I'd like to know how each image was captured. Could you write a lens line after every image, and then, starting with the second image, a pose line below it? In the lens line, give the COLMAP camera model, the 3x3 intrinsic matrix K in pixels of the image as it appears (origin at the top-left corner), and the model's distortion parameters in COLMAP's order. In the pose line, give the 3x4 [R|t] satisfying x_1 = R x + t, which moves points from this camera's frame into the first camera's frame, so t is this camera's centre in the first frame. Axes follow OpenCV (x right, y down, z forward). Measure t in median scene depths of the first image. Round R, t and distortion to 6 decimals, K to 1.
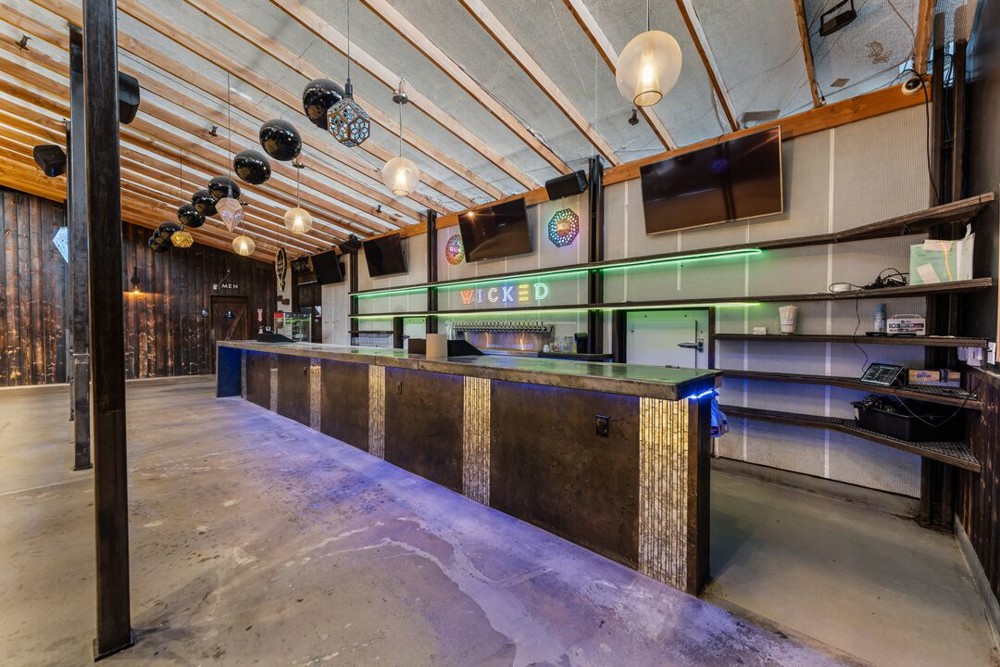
lens RADIAL K [[402.3, 0, 501.1], [0, 402.3, 340.9], [0, 0, 1]] dist [0.006440, 0.000138]
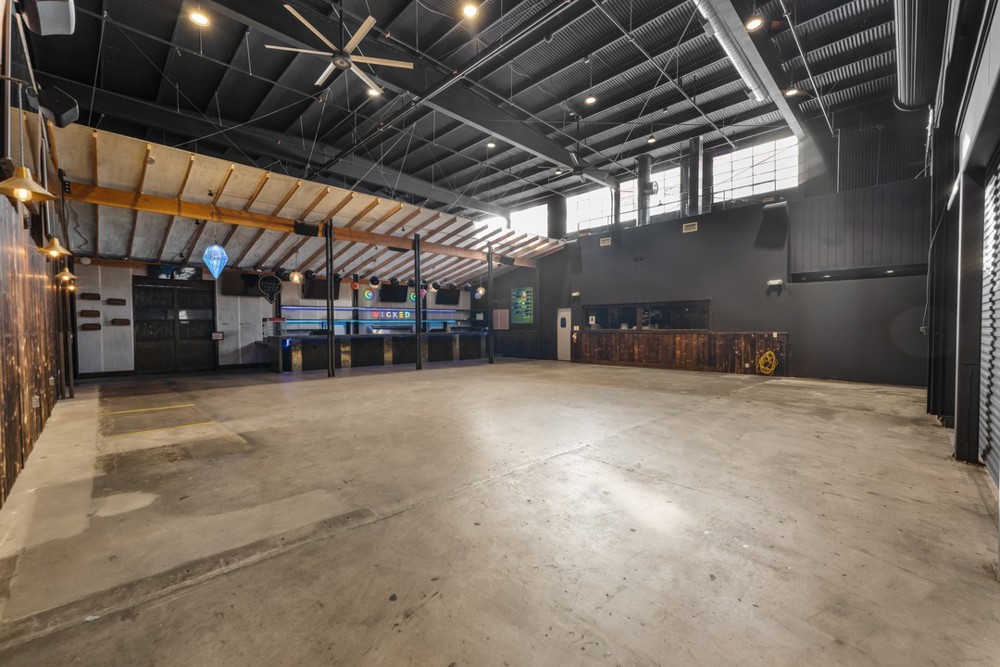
lens RADIAL K [[402.3, 0, 502.3], [0, 402.3, 328.5], [0, 0, 1]] dist [0.006440, 0.000138]
pose [[0.040456, -0.004495, 0.999171, -2.765224], [0.046679, 0.998907, 0.002603, 0.009567], [-0.998090, 0.046535, 0.040622, 0.116867]]
